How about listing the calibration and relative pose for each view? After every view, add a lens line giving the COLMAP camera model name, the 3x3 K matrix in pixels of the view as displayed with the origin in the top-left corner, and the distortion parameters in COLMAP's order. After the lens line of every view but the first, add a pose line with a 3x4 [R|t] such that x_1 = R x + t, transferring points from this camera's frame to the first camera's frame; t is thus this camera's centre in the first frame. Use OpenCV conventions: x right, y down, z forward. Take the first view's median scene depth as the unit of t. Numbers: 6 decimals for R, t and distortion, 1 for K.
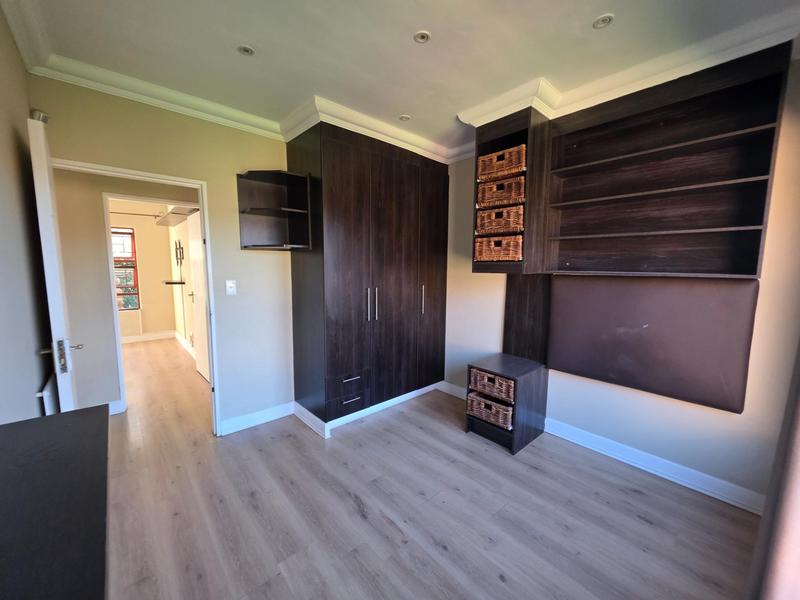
lens RADIAL K [[316.9, 0, 404.7], [0, 316.9, 301.0], [0, 0, 1]] dist [0.002927, -0.000839]
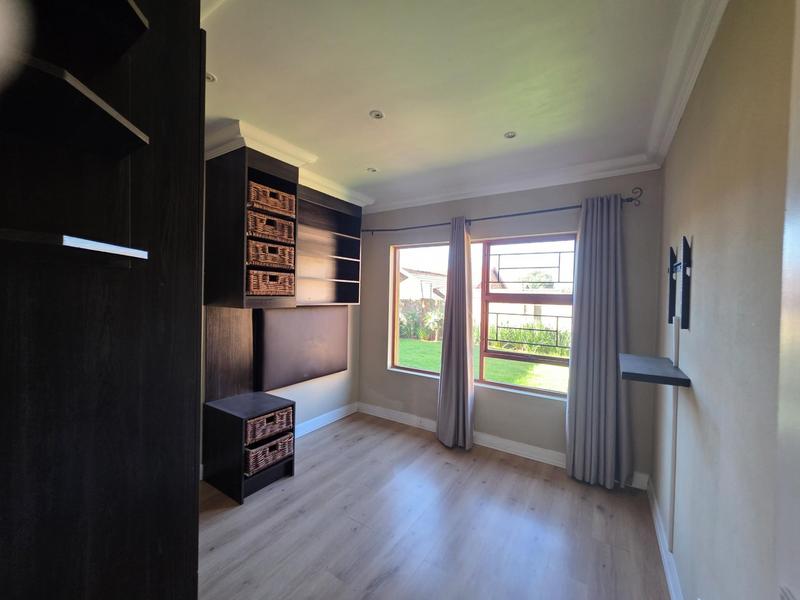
lens RADIAL K [[316.9, 0, 401.5], [0, 316.9, 300.0], [0, 0, 1]] dist [0.002927, -0.000839]
pose [[-0.250318, -0.026219, 0.967808, -0.793979], [0.083106, 0.995362, 0.048460, -0.130545], [-0.964590, 0.092561, -0.246978, 0.880364]]
